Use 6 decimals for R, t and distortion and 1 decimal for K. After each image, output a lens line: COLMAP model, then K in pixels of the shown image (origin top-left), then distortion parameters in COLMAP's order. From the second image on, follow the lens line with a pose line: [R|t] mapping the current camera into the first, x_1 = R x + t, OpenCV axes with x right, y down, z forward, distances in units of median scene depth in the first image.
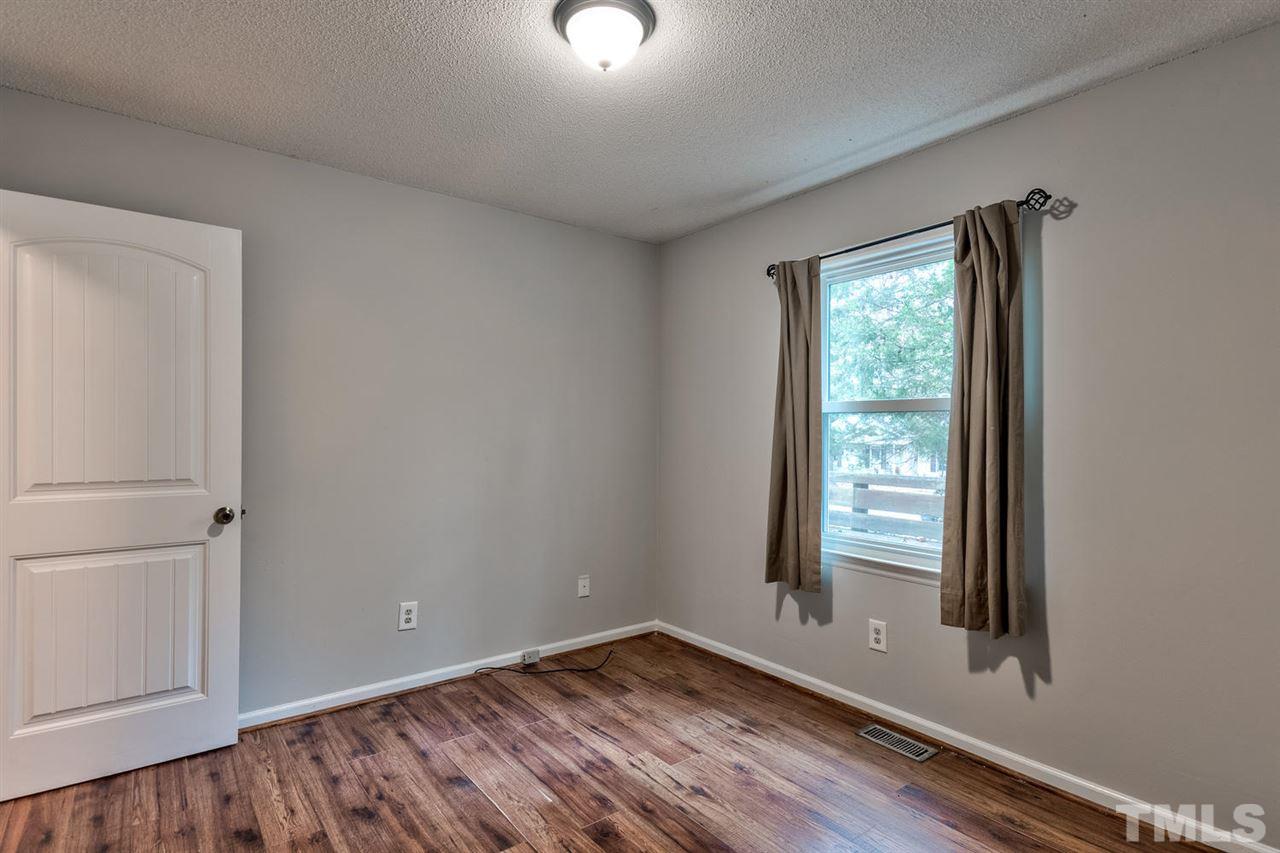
lens RADIAL K [[654.0, 0, 641.4], [0, 654.0, 430.8], [0, 0, 1]] dist [0.039064, -0.010493]
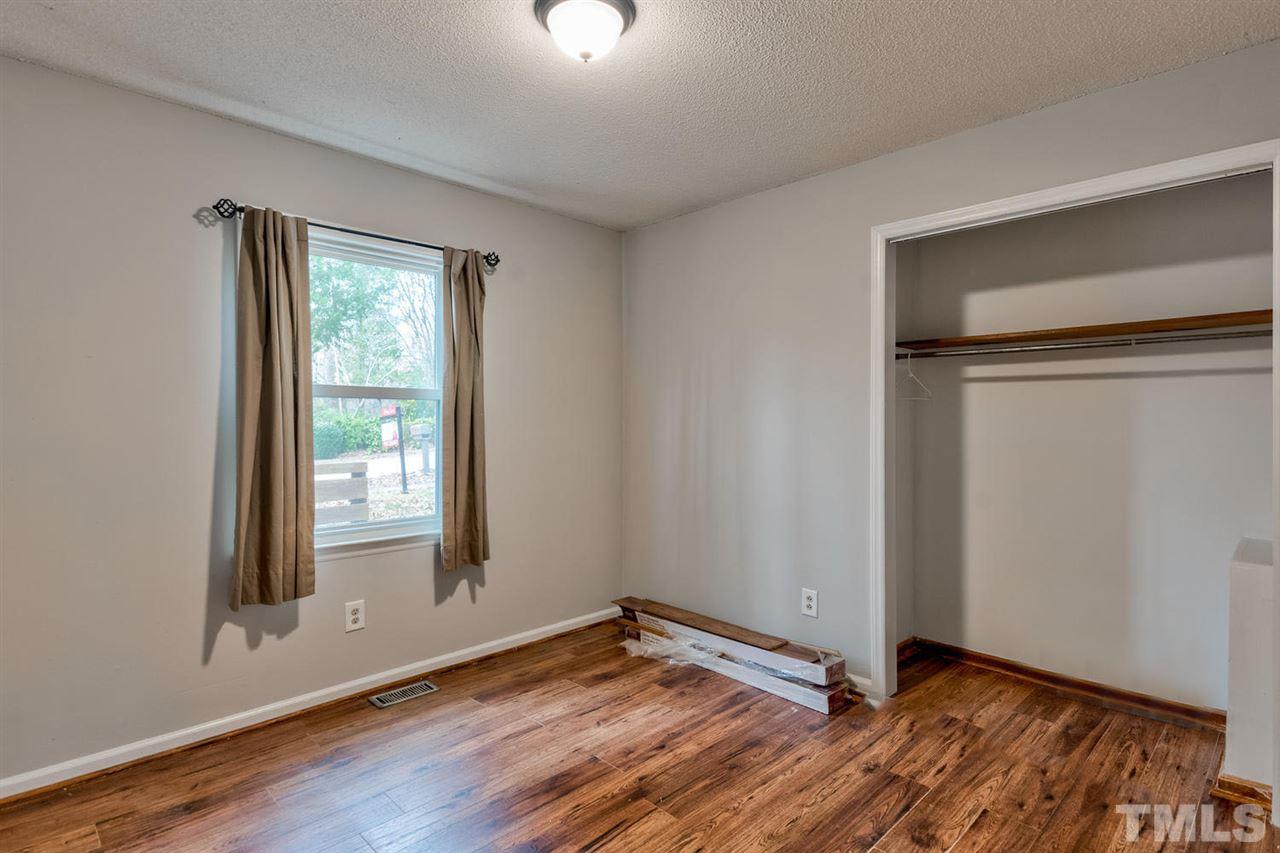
lens RADIAL K [[654.0, 0, 633.8], [0, 654.0, 421.8], [0, 0, 1]] dist [0.039064, -0.010493]
pose [[-0.127784, -0.011257, 0.991738, -0.812916], [-0.004681, 0.999931, 0.010747, -0.004323], [-0.991791, -0.003269, -0.127828, 0.802255]]
